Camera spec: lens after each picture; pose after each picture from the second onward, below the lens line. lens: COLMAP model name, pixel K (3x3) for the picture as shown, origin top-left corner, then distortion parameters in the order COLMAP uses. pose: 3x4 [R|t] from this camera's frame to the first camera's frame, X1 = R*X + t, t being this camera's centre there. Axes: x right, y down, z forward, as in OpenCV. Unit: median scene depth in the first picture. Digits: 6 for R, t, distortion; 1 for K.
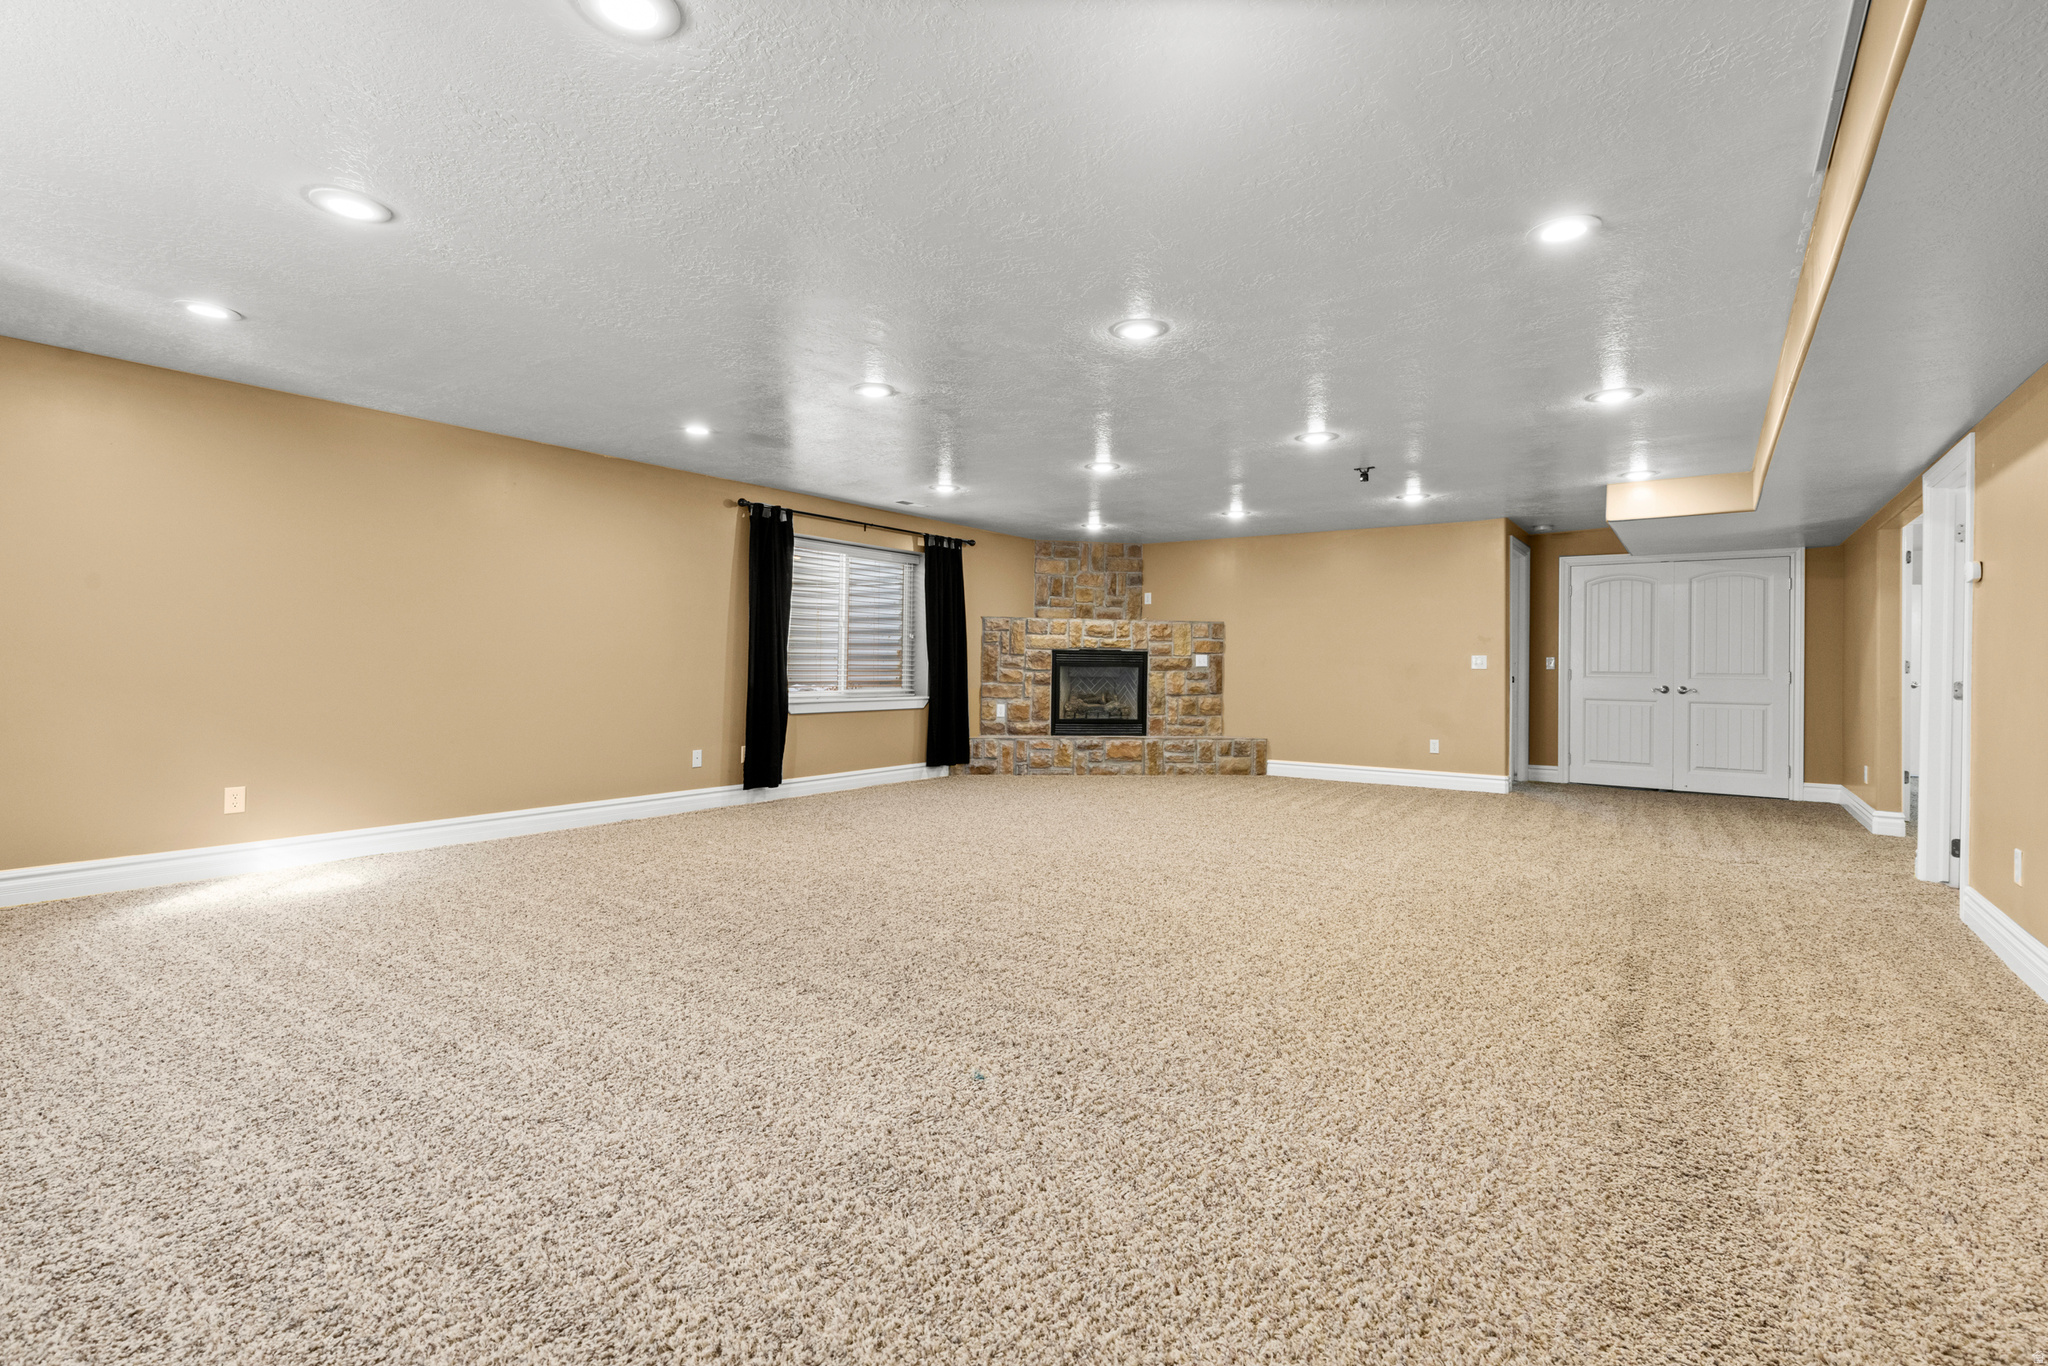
lens RADIAL K [[918.9, 0, 1032.5], [0, 918.9, 684.8], [0, 0, 1]] dist [0.001301, 0.000373]
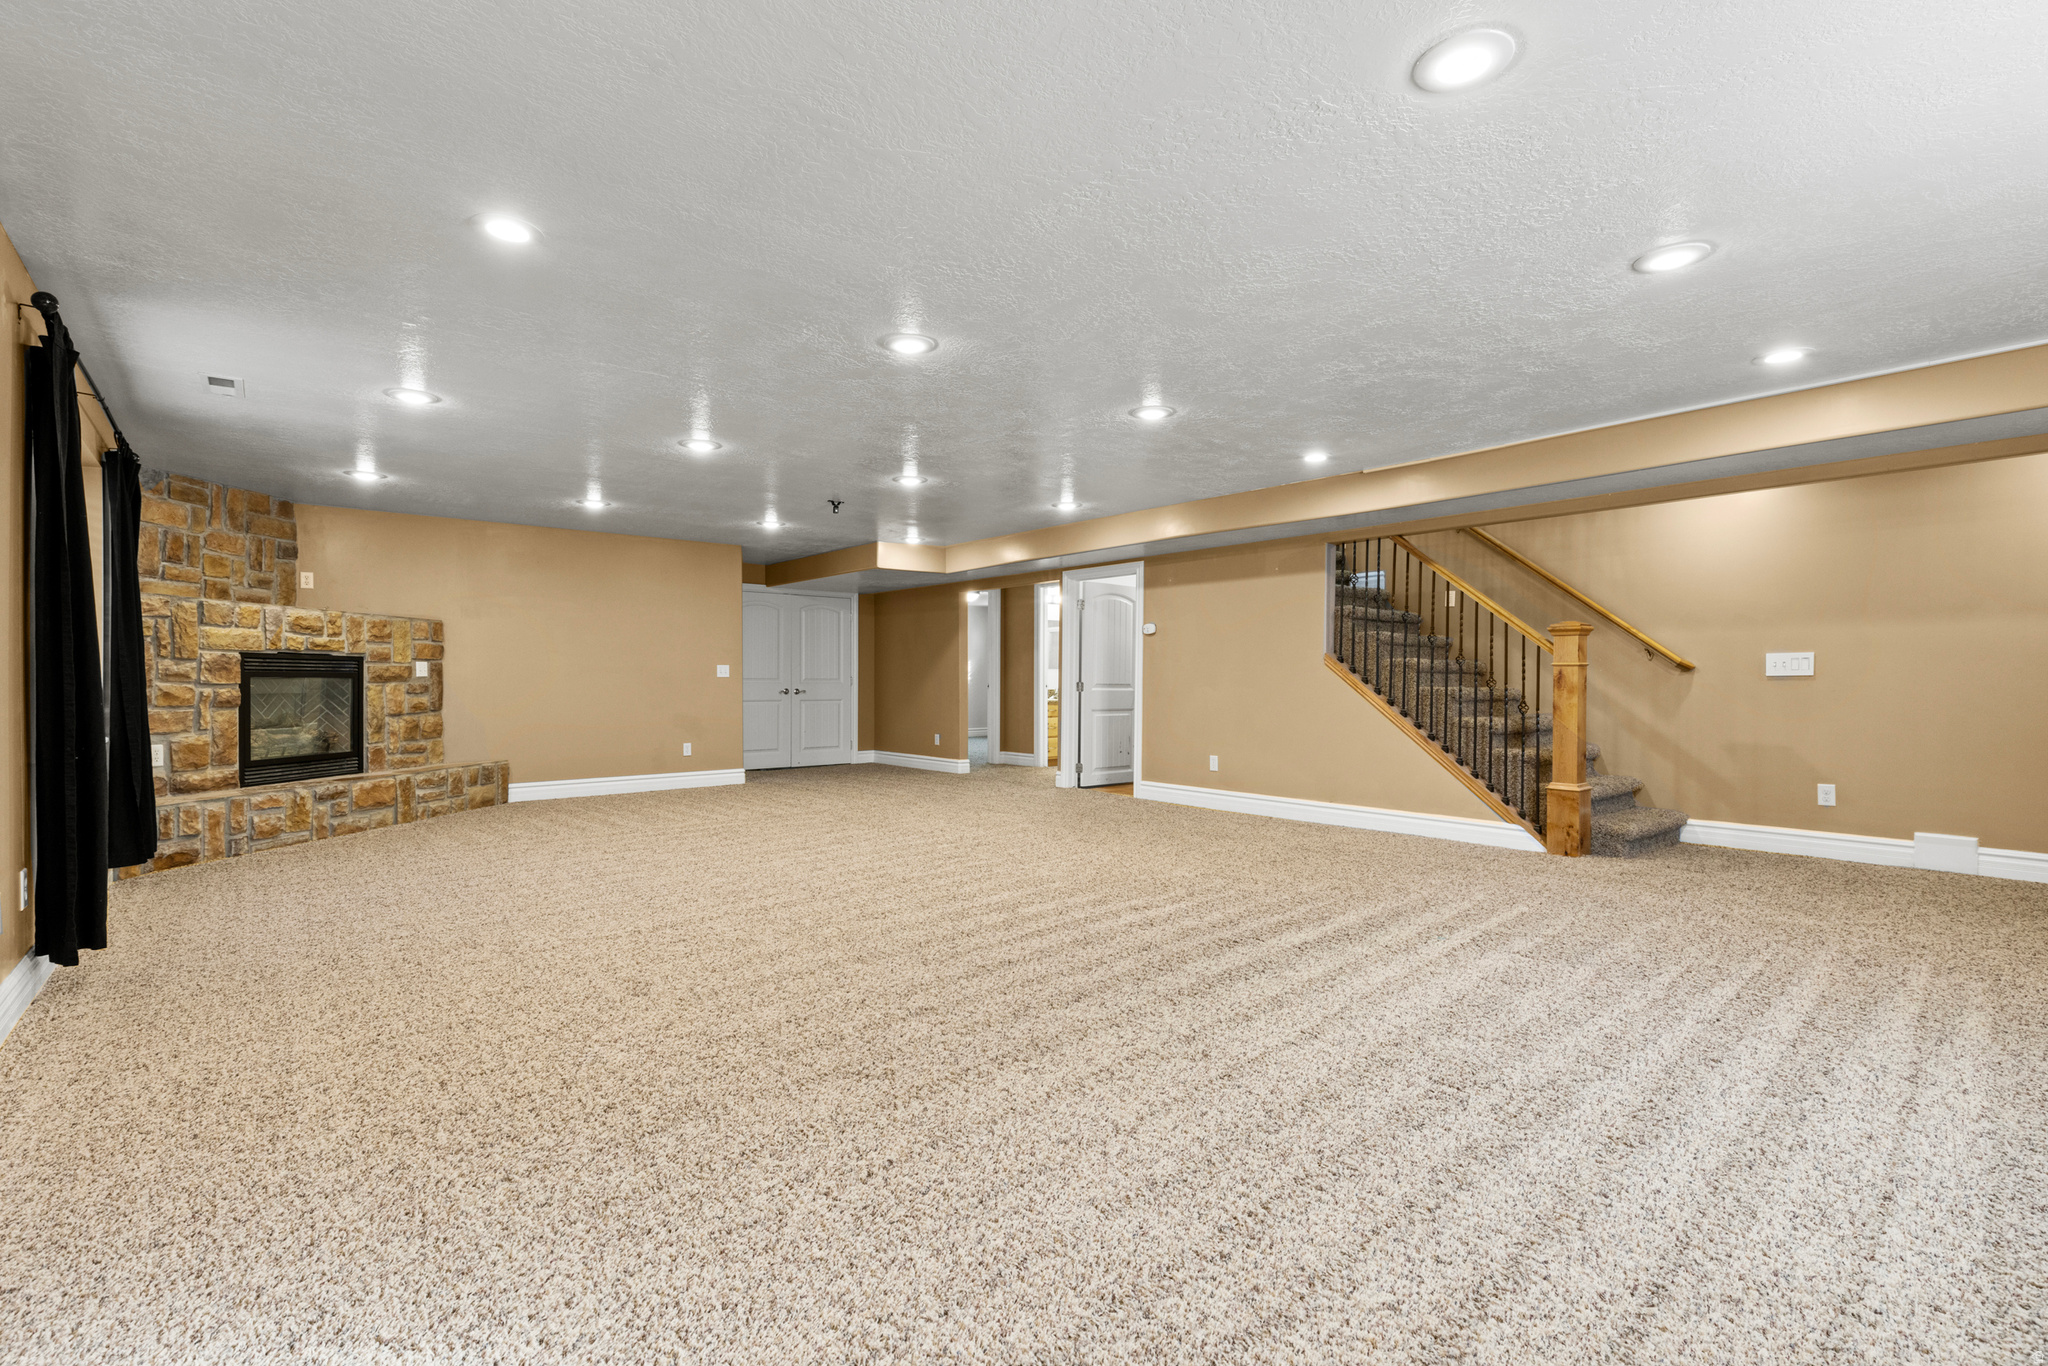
lens RADIAL K [[918.9, 0, 1032.5], [0, 918.9, 684.8], [0, 0, 1]] dist [0.001301, 0.000373]
pose [[0.234948, -0.016479, 0.971868, -0.463064], [0.021299, 0.999703, 0.011801, -0.011329], [-0.971775, 0.017927, 0.235229, 0.321249]]
